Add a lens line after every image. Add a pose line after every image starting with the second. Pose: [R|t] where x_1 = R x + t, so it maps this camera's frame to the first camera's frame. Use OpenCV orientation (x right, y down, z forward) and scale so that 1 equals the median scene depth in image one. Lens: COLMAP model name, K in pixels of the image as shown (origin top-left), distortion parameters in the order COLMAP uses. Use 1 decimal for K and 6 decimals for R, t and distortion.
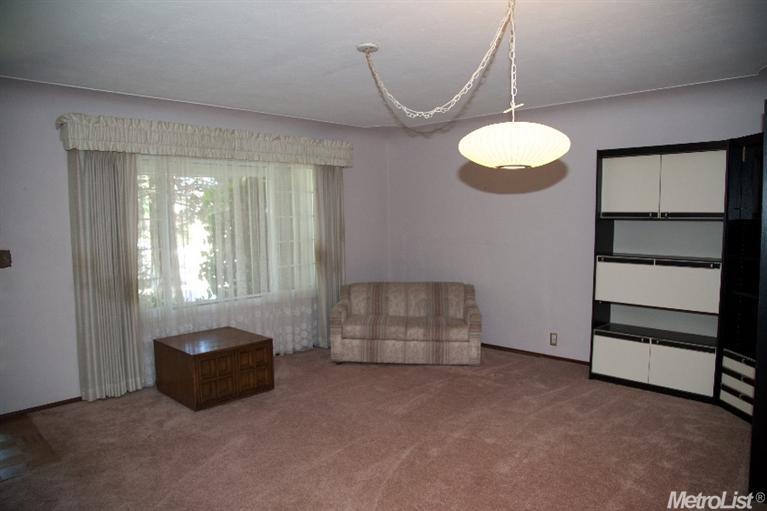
lens RADIAL K [[532.7, 0, 383.5], [0, 532.7, 255.5], [0, 0, 1]] dist [-0.146034, 0.093442]
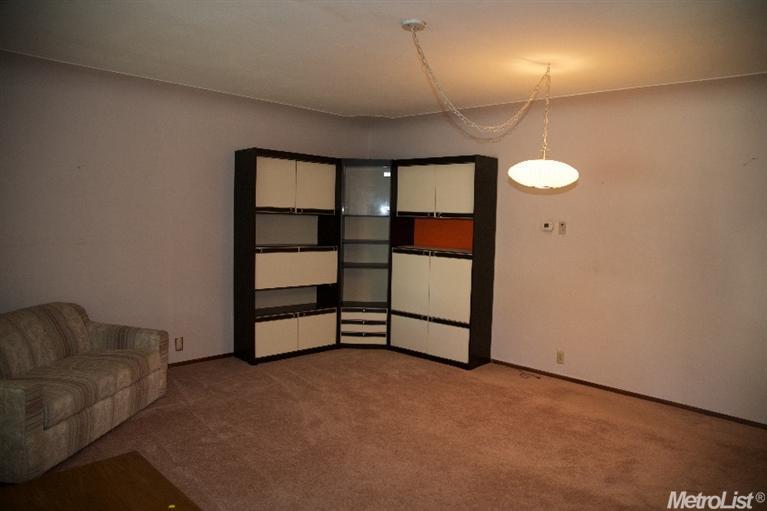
lens RADIAL K [[532.7, 0, 383.5], [0, 532.7, 255.5], [0, 0, 1]] dist [-0.146034, 0.093442]
pose [[0.017327, -0.081289, 0.996540, -0.763589], [0.049842, 0.995521, 0.080339, -0.068082], [-0.998607, 0.048278, 0.021301, 0.829487]]
